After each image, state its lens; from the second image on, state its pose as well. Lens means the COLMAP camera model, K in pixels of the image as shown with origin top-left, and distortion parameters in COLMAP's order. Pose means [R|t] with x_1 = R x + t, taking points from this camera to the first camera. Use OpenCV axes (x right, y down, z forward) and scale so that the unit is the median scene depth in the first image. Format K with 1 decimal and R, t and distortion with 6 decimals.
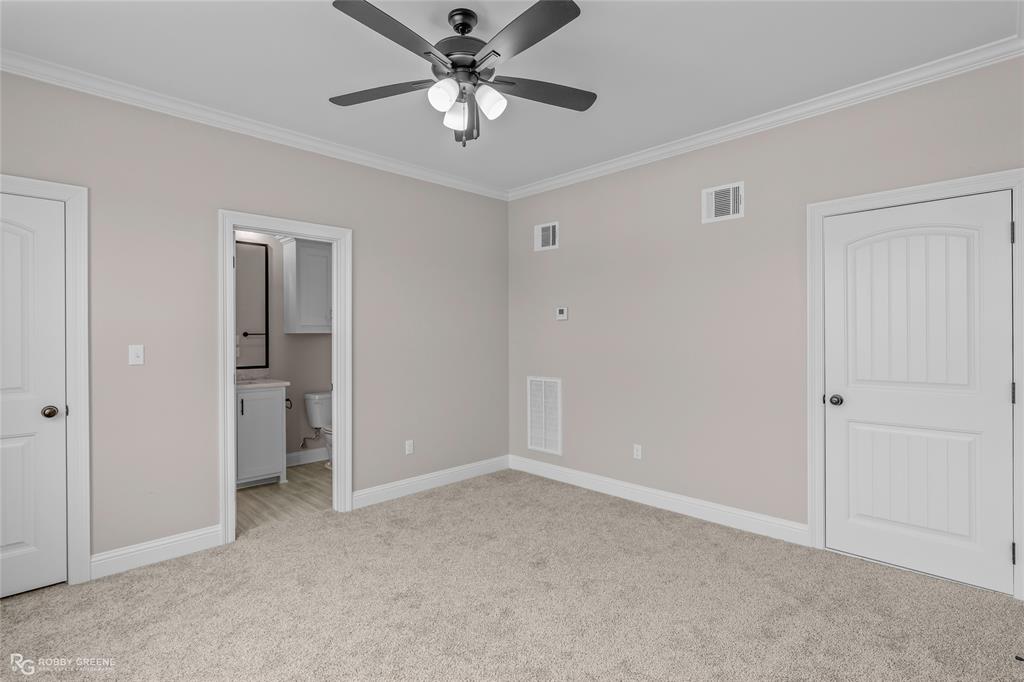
lens RADIAL K [[478.8, 0, 509.7], [0, 478.8, 337.4], [0, 0, 1]] dist [-0.017824, -0.000121]
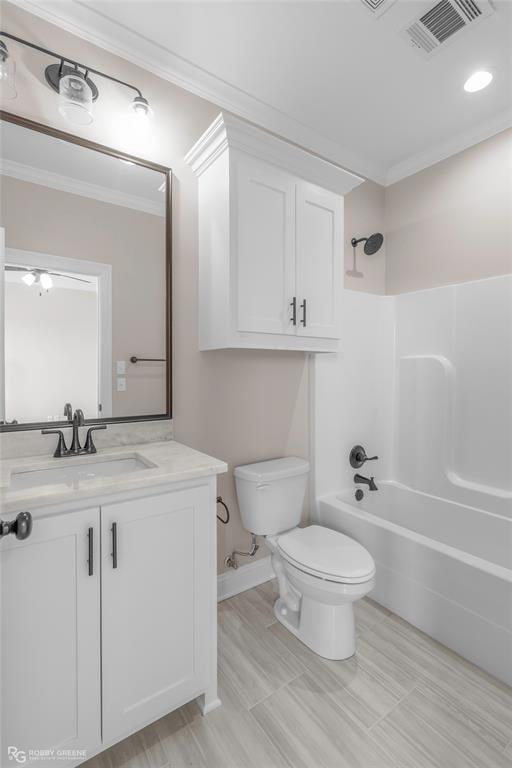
lens RADIAL K [[373.3, 0, 258.7], [0, 373.3, 379.7], [0, 0, 1]] dist [0.002115, 0.000239]
pose [[0.979641, 0.004282, -0.200710, -0.339518], [-0.001016, 0.999865, 0.016375, 0.015033], [0.200753, -0.015838, 0.979514, 0.636145]]
